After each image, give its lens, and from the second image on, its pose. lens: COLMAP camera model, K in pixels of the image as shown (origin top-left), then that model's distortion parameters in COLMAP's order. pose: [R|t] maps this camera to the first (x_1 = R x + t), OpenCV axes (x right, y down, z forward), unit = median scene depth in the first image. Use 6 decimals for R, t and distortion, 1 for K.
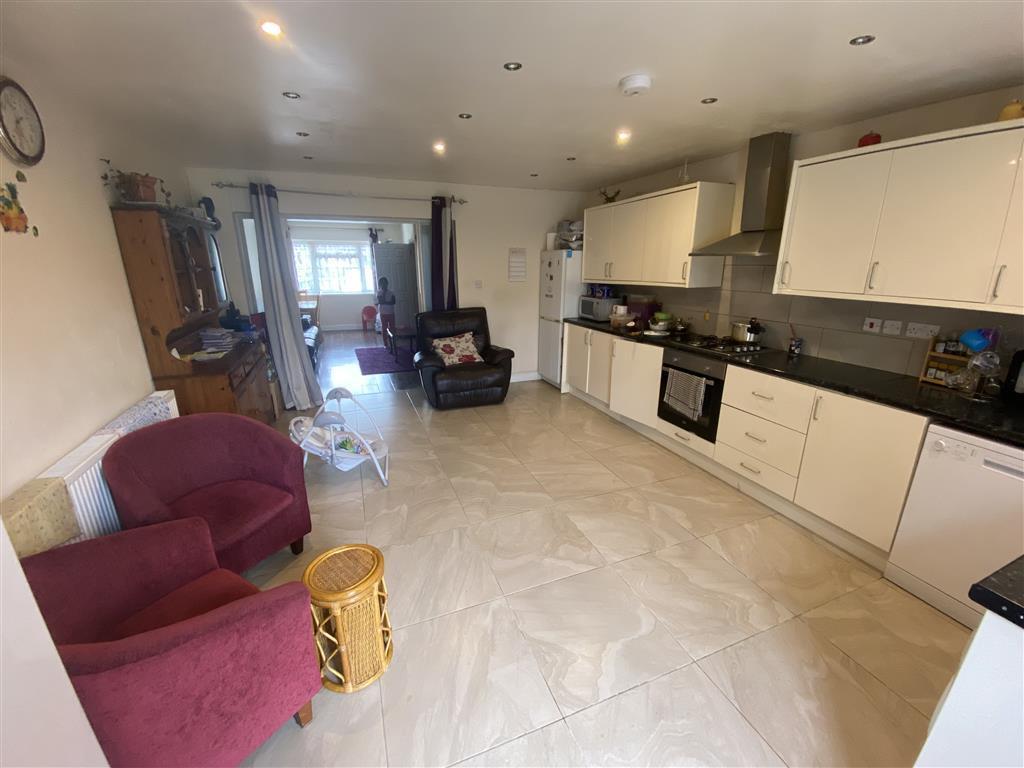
lens RADIAL K [[410.0, 0, 512.0], [0, 410.0, 384.0], [0, 0, 1]] dist [0.000202, 0.000015]
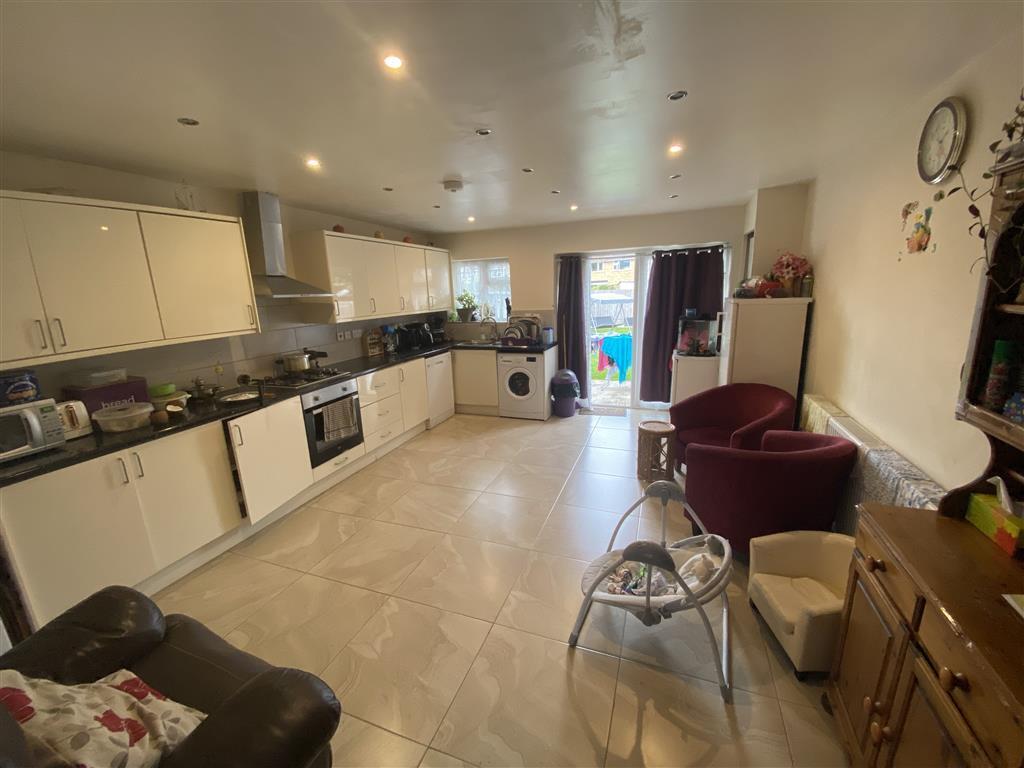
lens RADIAL K [[410.0, 0, 512.0], [0, 410.0, 384.0], [0, 0, 1]] dist [0.000202, 0.000015]
pose [[-0.743542, -0.133177, 0.655293, -0.641415], [0.218376, 0.877877, 0.426197, -0.443134], [-0.632026, 0.459996, -0.623656, 1.403231]]
